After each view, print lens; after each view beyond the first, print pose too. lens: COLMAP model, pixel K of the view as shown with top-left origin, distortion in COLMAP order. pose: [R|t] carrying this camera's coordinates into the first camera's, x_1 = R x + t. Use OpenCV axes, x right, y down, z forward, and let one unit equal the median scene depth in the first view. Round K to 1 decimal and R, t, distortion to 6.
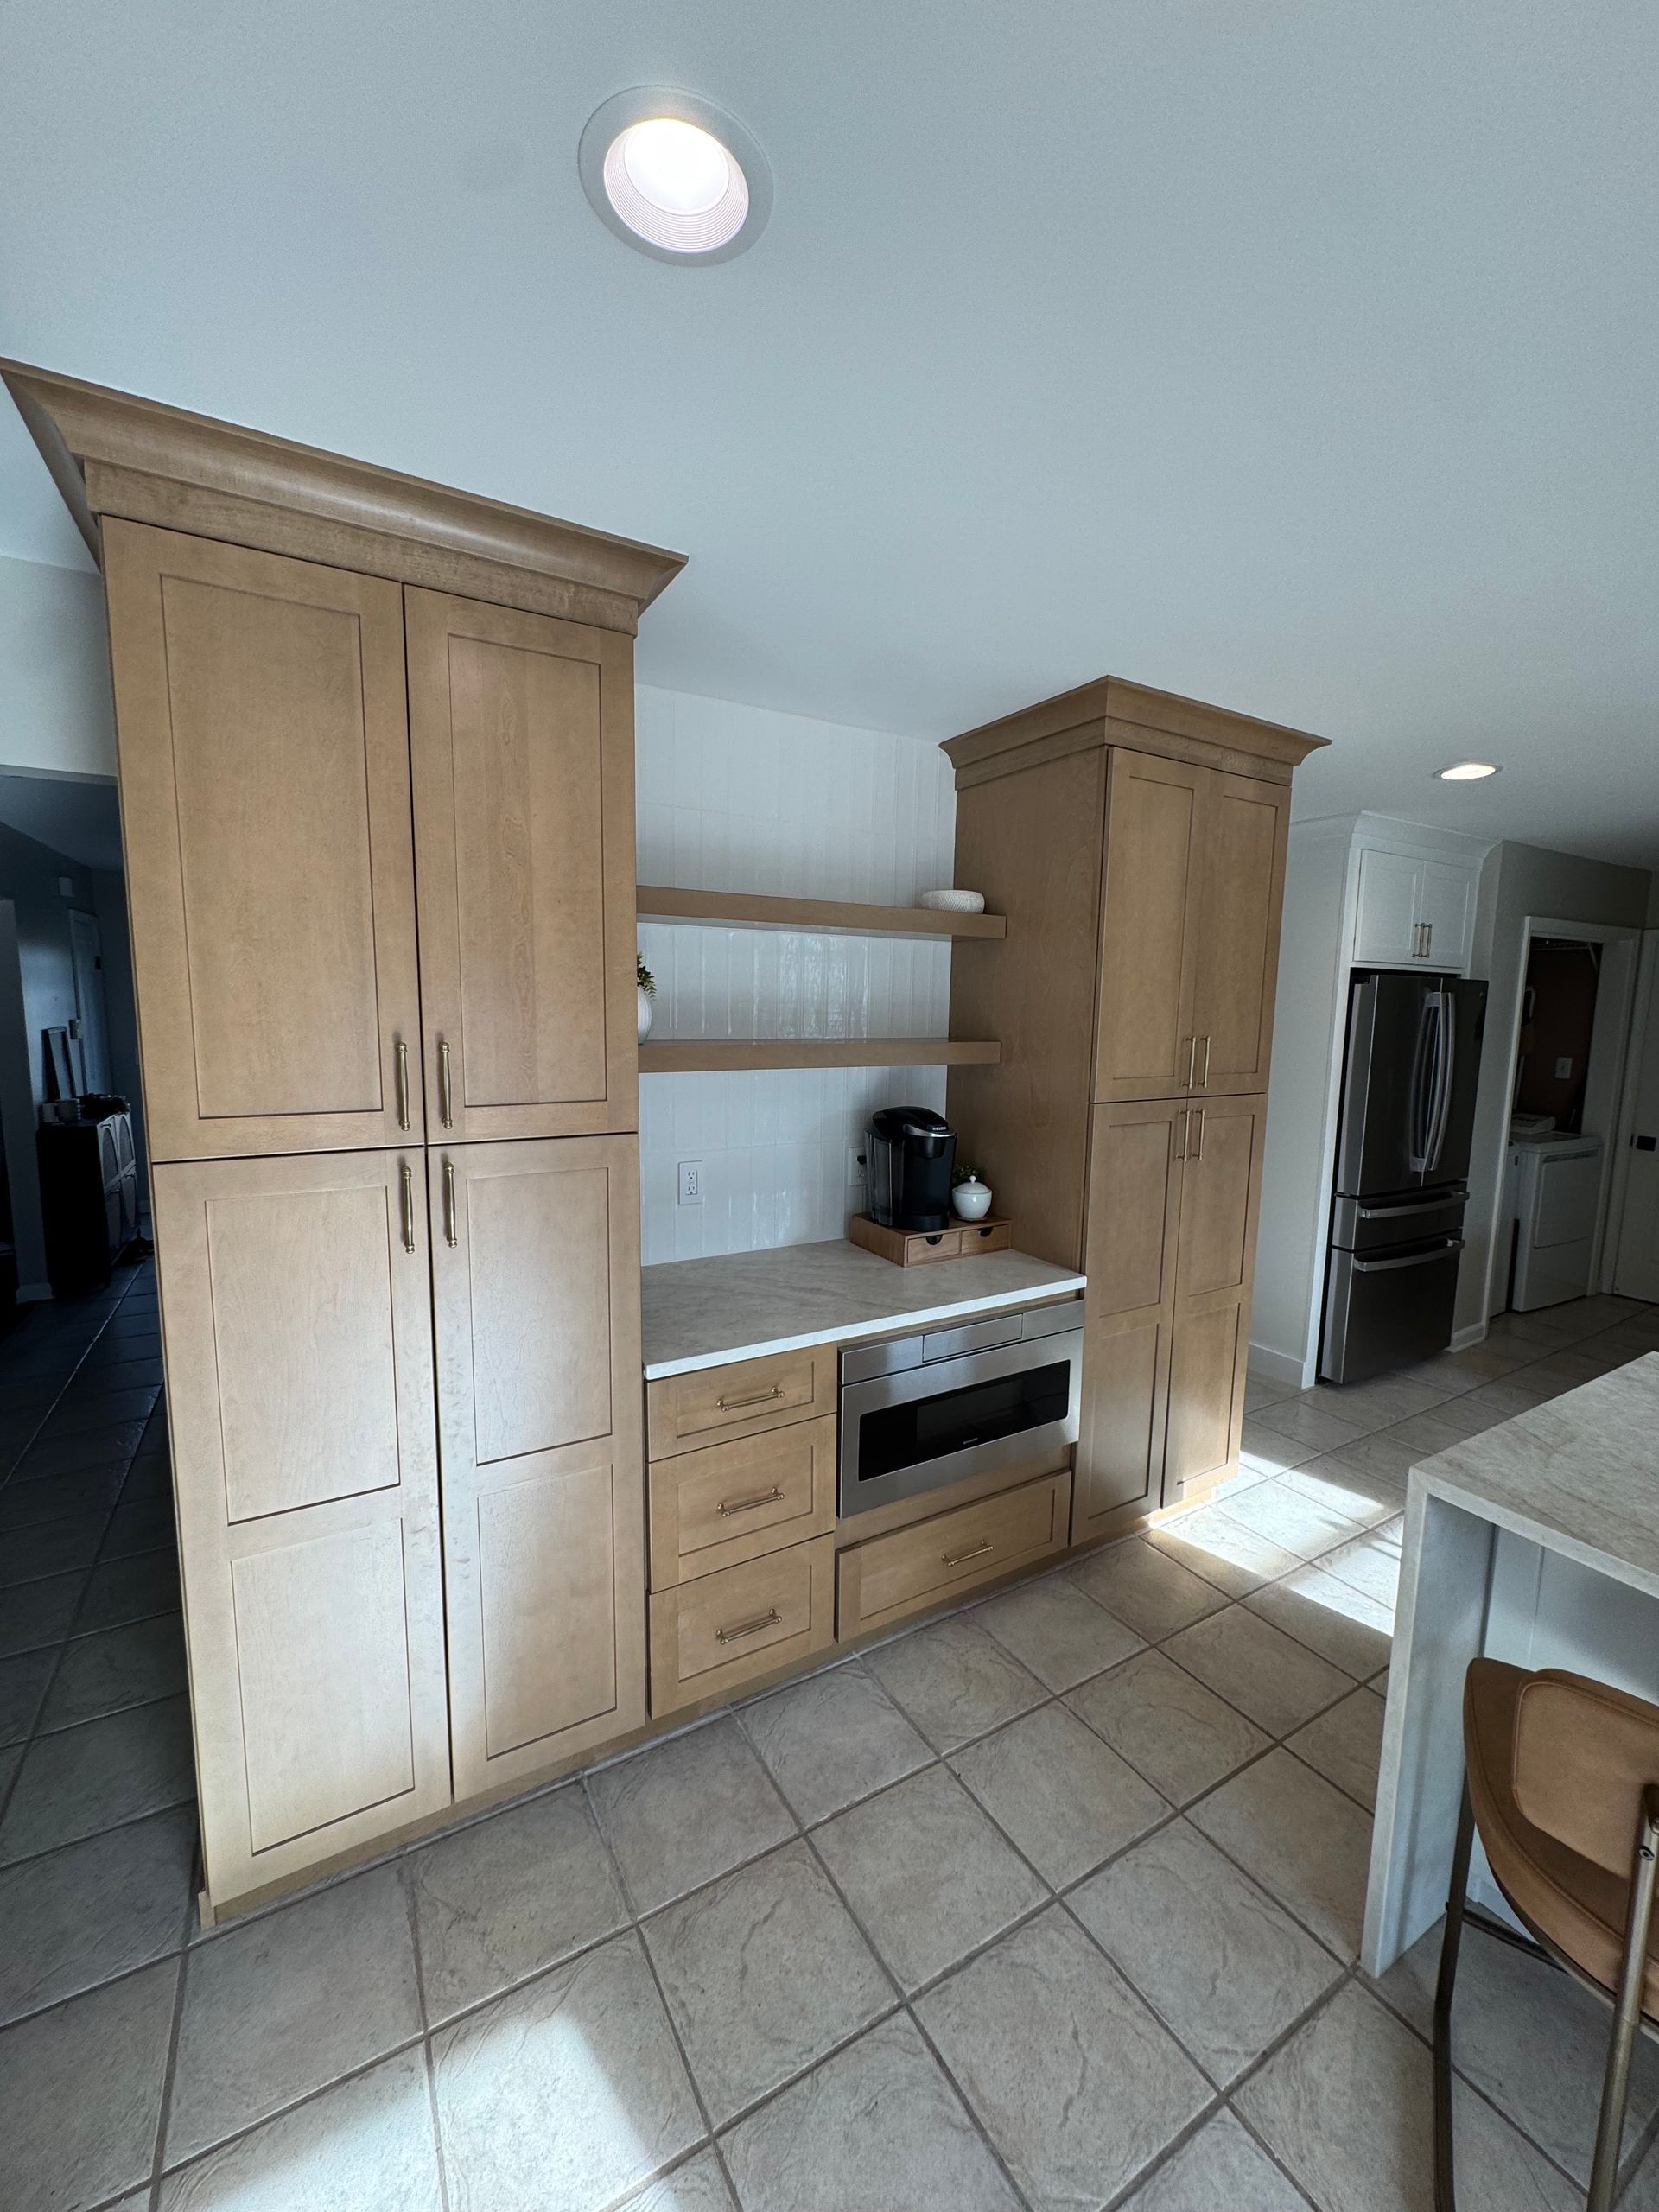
lens RADIAL K [[878.3, 0, 829.8], [0, 878.3, 1107.2], [0, 0, 1]] dist [-0.004079, 0.001132]
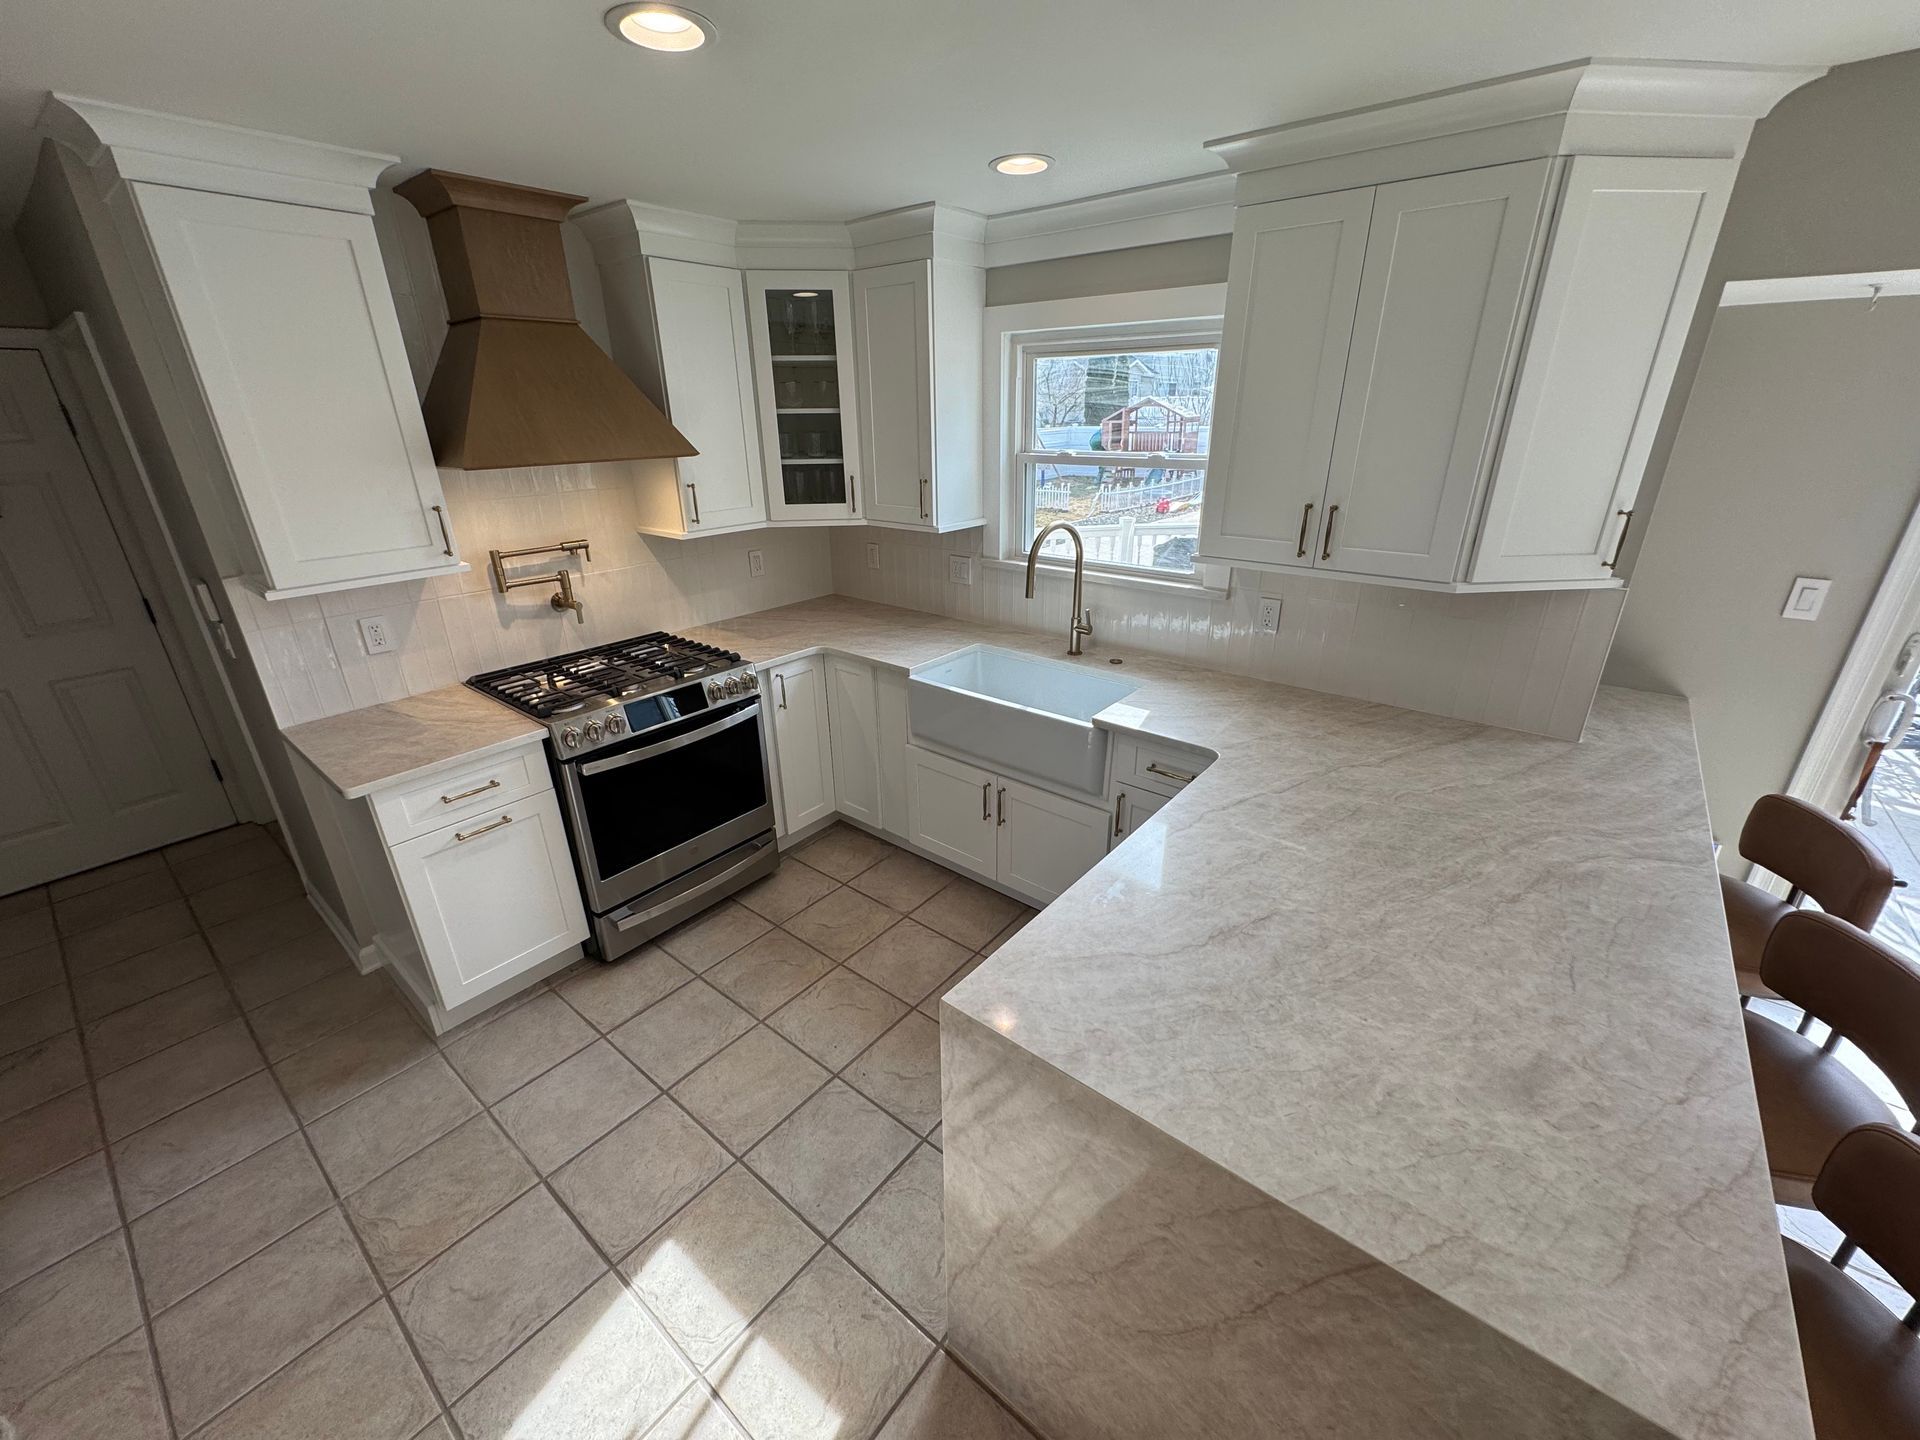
lens RADIAL K [[762.3, 0, 962.2], [0, 762.3, 719.0], [0, 0, 1]] dist [-0.004079, 0.001132]
pose [[-0.352674, -0.368364, 0.860191, 0.383814], [0.117182, 0.894635, 0.431158, -0.177942], [-0.928380, 0.252857, -0.272349, 0.916669]]
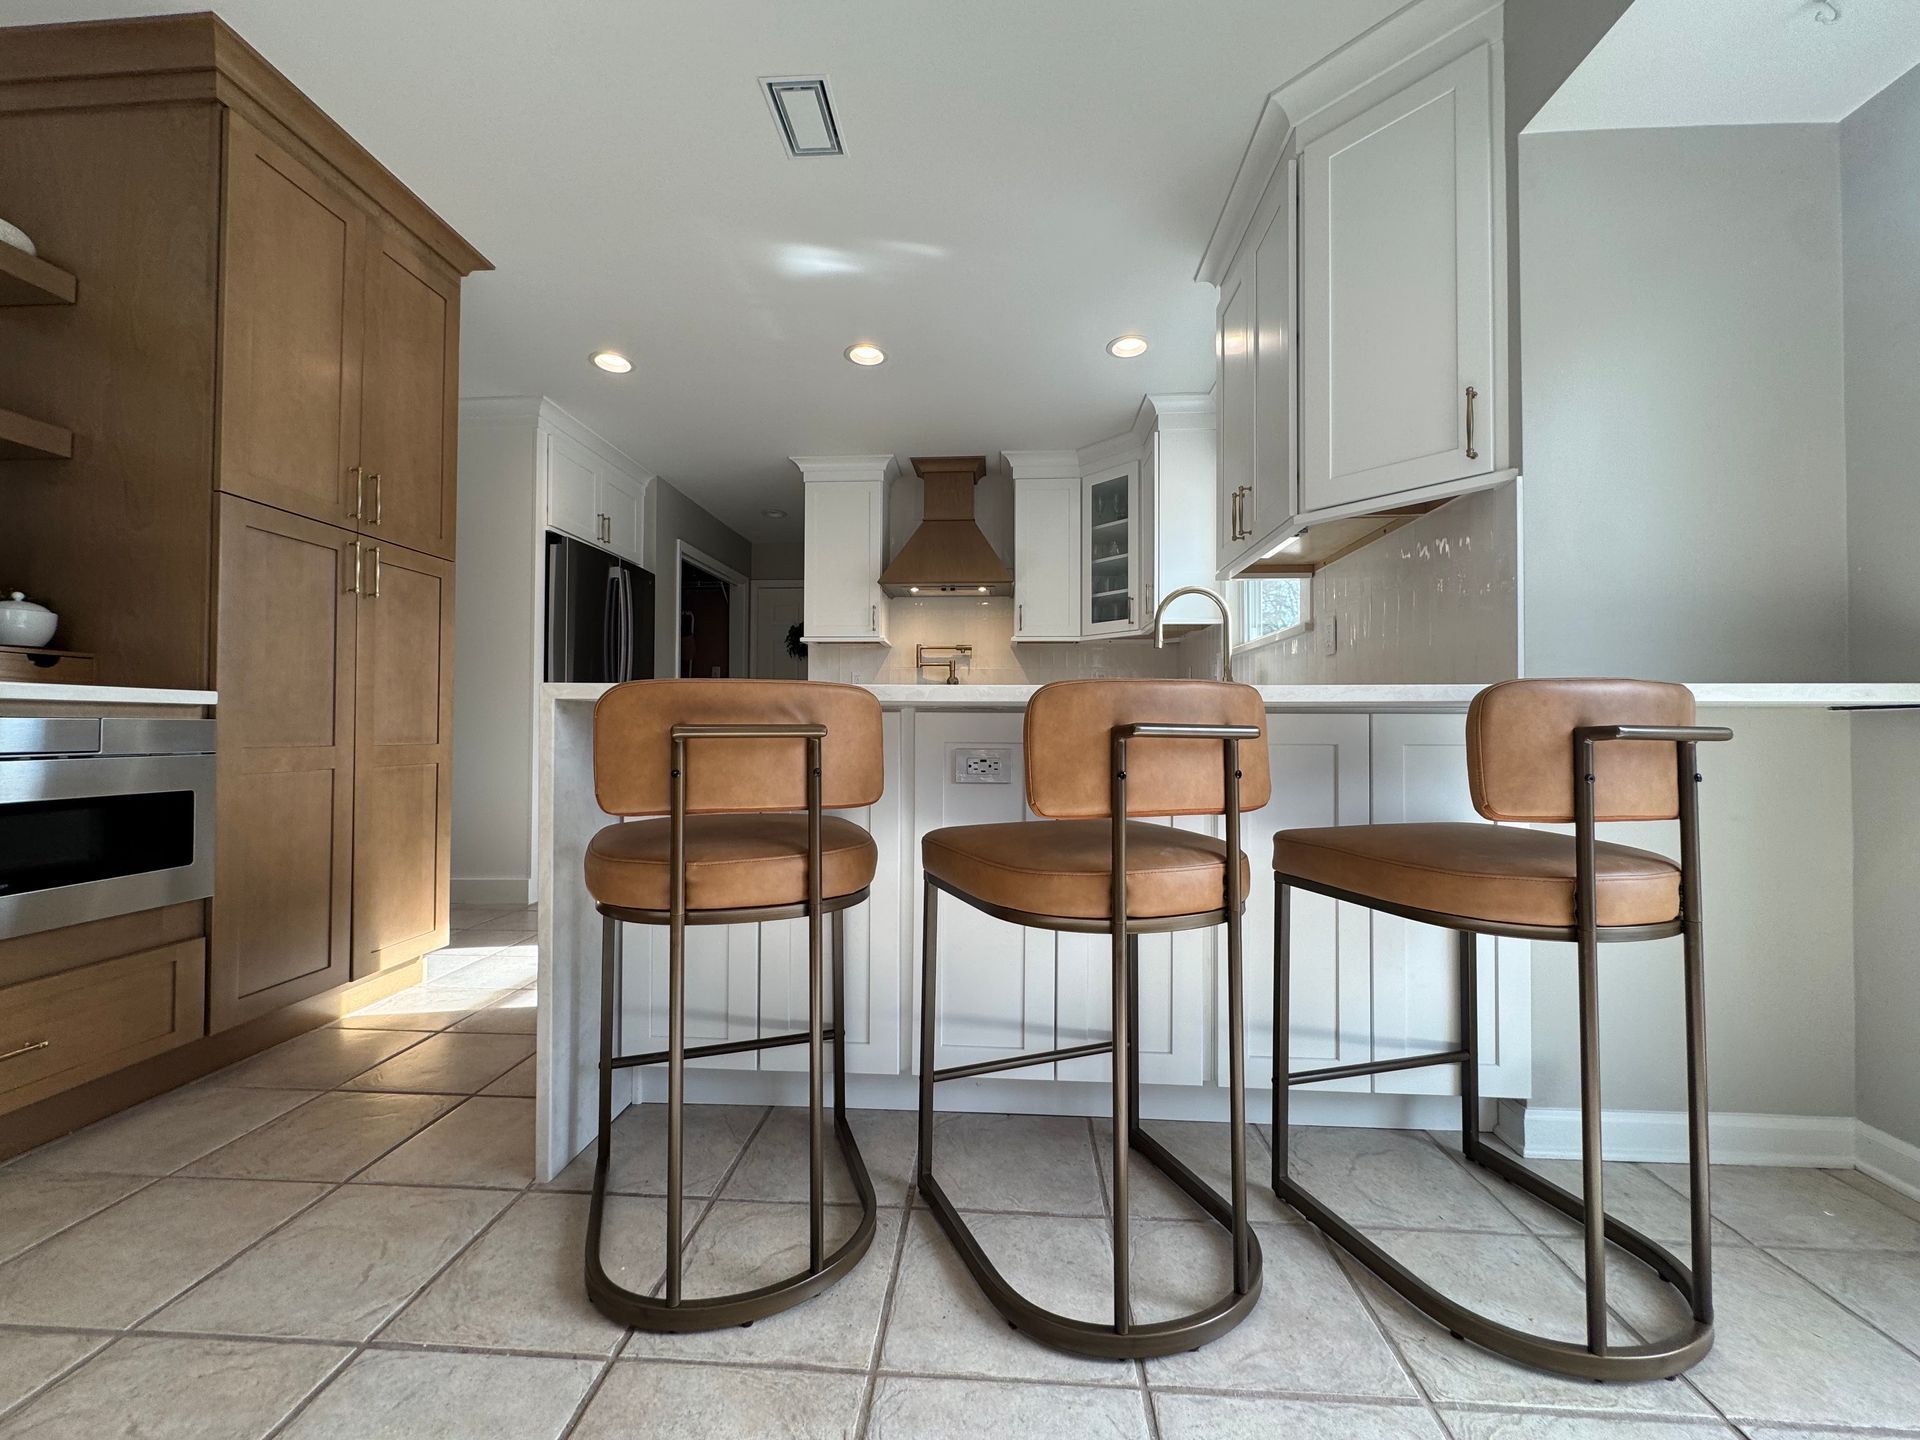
lens RADIAL K [[762.3, 0, 962.7], [0, 762.3, 720.6], [0, 0, 1]] dist [-0.004079, 0.001132]
pose [[0.559185, -0.000696, 0.829043, 0.088030], [0.104819, 0.992034, -0.069867, 0.362740], [-0.822390, 0.125968, 0.554803, -0.004444]]
